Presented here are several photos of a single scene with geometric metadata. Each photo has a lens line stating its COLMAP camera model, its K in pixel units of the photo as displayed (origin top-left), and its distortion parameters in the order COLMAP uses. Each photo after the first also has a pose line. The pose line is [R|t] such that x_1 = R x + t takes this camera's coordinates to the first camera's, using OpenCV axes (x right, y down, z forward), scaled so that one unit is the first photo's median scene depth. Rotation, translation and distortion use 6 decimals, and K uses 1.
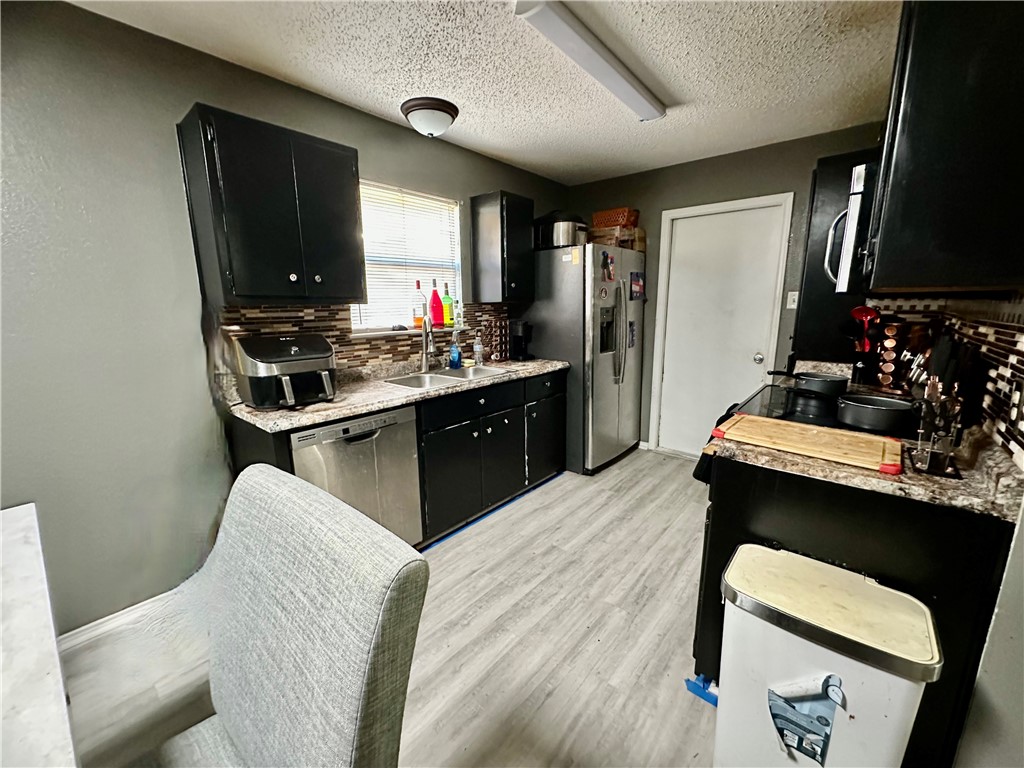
lens RADIAL K [[410.8, 0, 512.0], [0, 410.8, 384.0], [0, 0, 1]] dist [-0.002273, 0.000029]
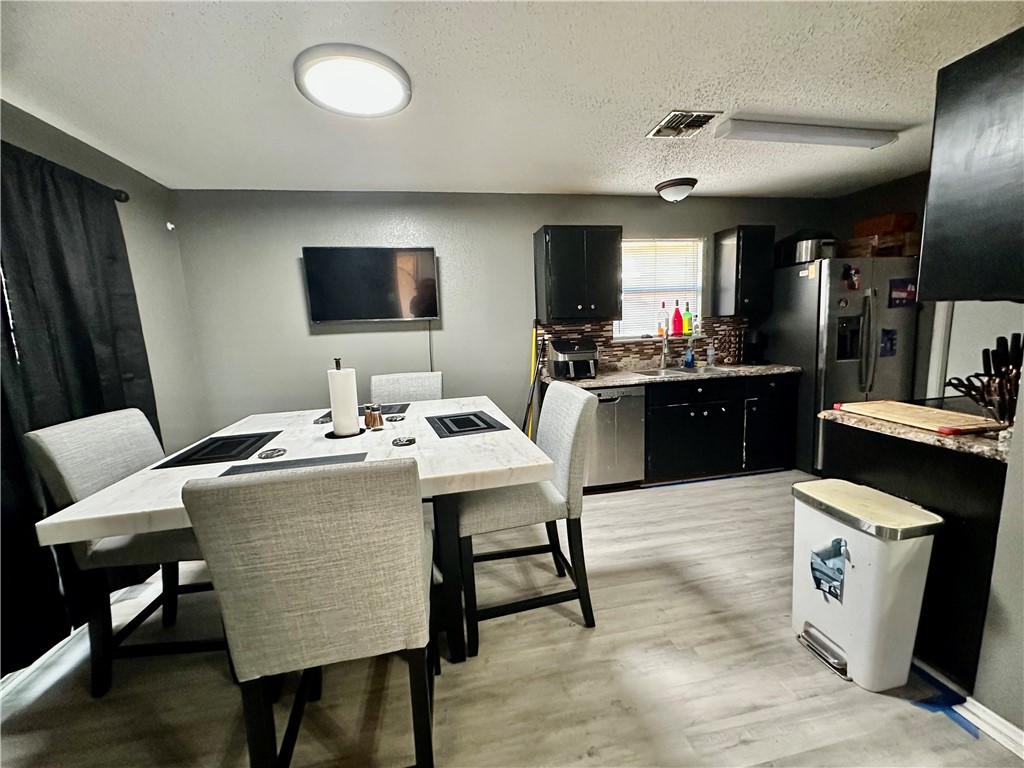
lens RADIAL K [[410.8, 0, 512.0], [0, 410.8, 384.0], [0, 0, 1]] dist [-0.002273, 0.000029]
pose [[0.785986, 0.064878, -0.614831, 0.265912], [-0.085187, 0.996358, -0.003763, 0.078612], [0.612348, 0.055333, 0.788650, -0.426799]]
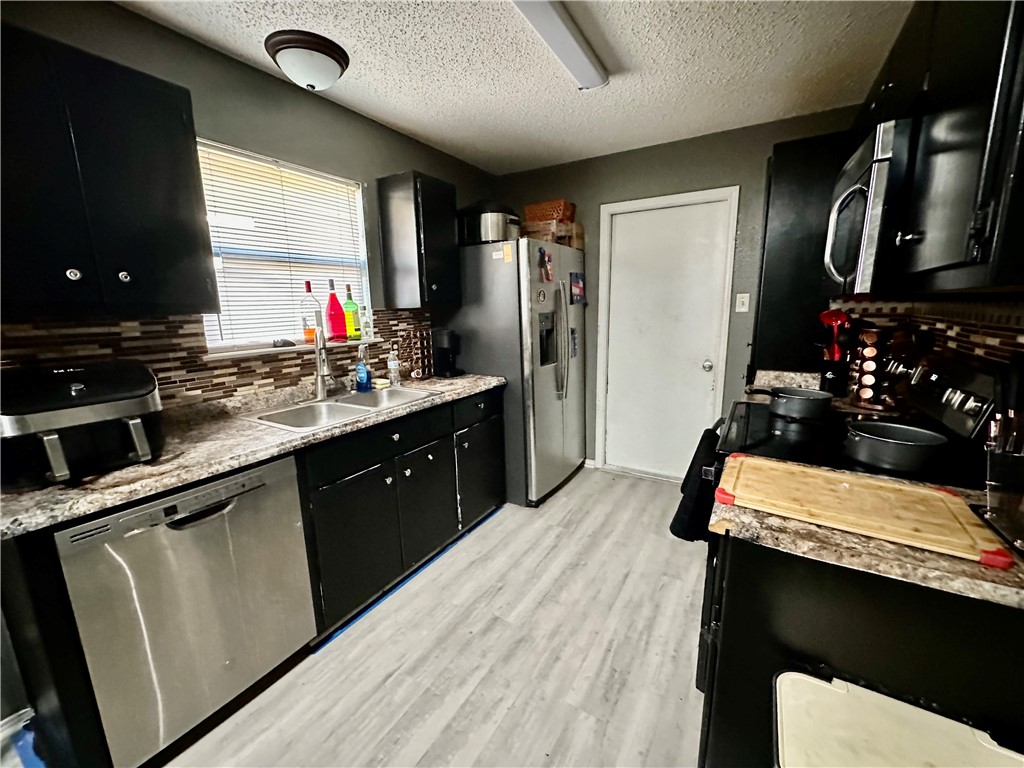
lens RADIAL K [[410.8, 0, 512.0], [0, 410.8, 384.0], [0, 0, 1]] dist [-0.002273, 0.000029]
pose [[0.987014, -0.038513, 0.155952, 0.025653], [0.039762, 0.999197, -0.004896, -0.044998], [-0.155638, 0.011034, 0.987753, 0.202513]]
